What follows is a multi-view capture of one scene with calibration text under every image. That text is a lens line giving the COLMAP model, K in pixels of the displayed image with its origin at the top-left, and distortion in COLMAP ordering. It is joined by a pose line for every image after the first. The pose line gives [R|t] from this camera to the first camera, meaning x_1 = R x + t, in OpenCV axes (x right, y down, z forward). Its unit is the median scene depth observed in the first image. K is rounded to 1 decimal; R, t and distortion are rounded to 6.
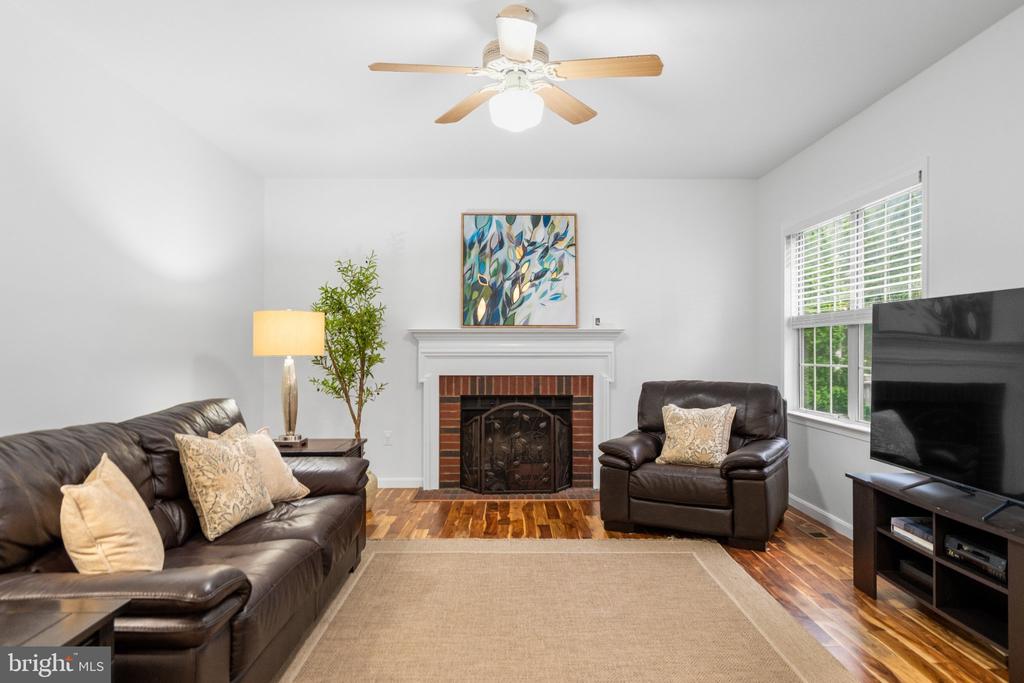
lens RADIAL K [[680.1, 0, 516.8], [0, 680.1, 339.0], [0, 0, 1]] dist [0.006449, 0.005008]
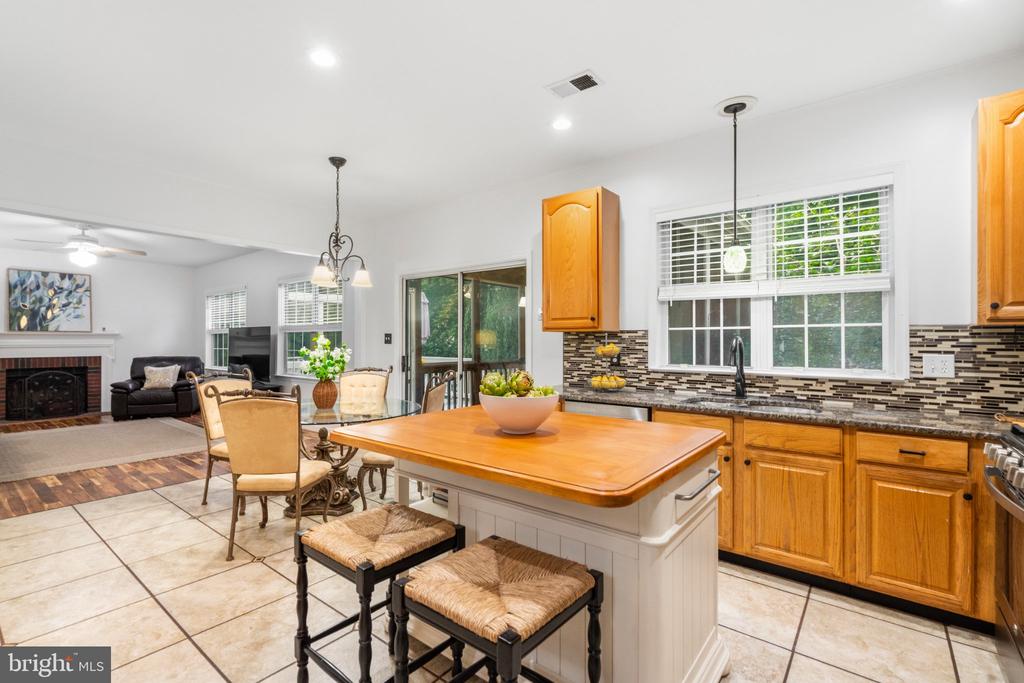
lens RADIAL K [[472.5, 0, 505.0], [0, 472.5, 338.2], [0, 0, 1]] dist [-0.000630, 0.000293]
pose [[0.641859, 0.001860, 0.766821, -0.237862], [-0.006193, 0.999977, 0.002758, -0.013350], [-0.766798, -0.006520, 0.641855, -1.004302]]
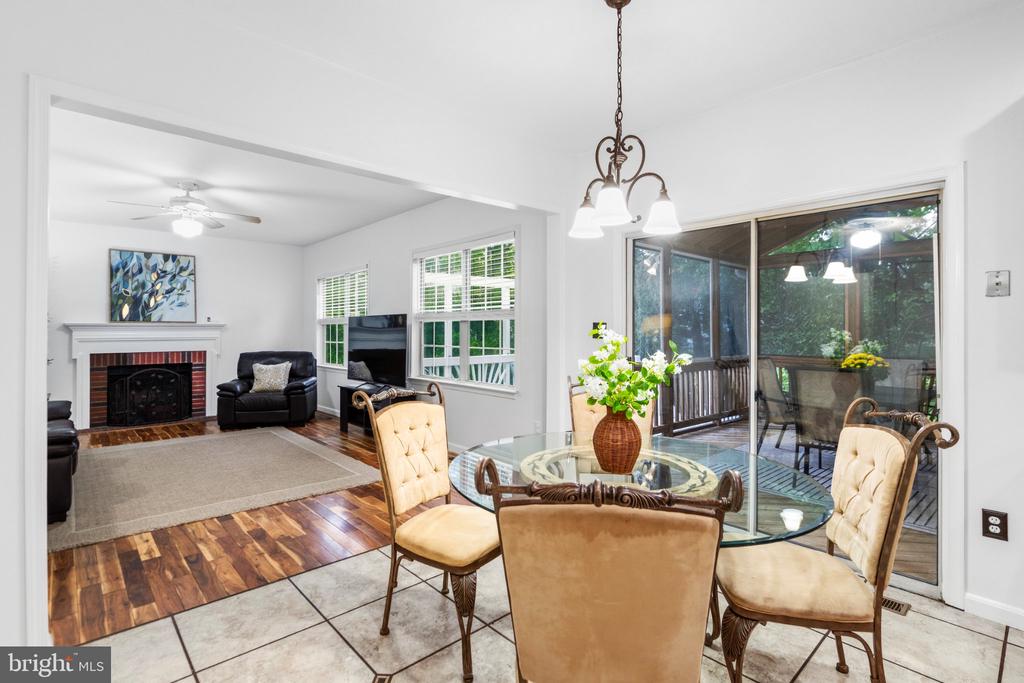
lens RADIAL K [[494.8, 0, 508.9], [0, 494.8, 326.0], [0, 0, 1]] dist [-0.004016, 0.000119]
pose [[0.749708, 0.003448, 0.661759, -0.173426], [-0.003694, 0.999993, -0.001025, -0.013003], [-0.661758, -0.001677, 0.749716, -0.549403]]
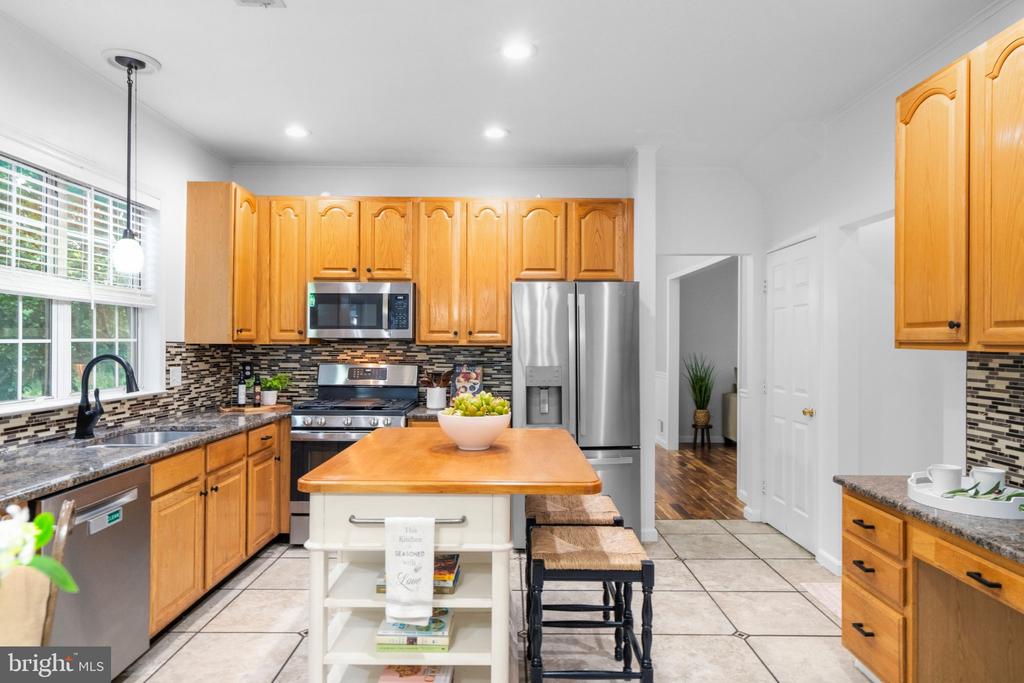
lens RADIAL K [[616.0, 0, 510.2], [0, 616.0, 339.5], [0, 0, 1]] dist [0.008524, -0.003492]
pose [[-0.999862, -0.007785, 0.014650, 0.022339], [-0.007991, 0.999869, -0.014054, -0.025075], [-0.014539, -0.014169, -0.999794, -0.229086]]
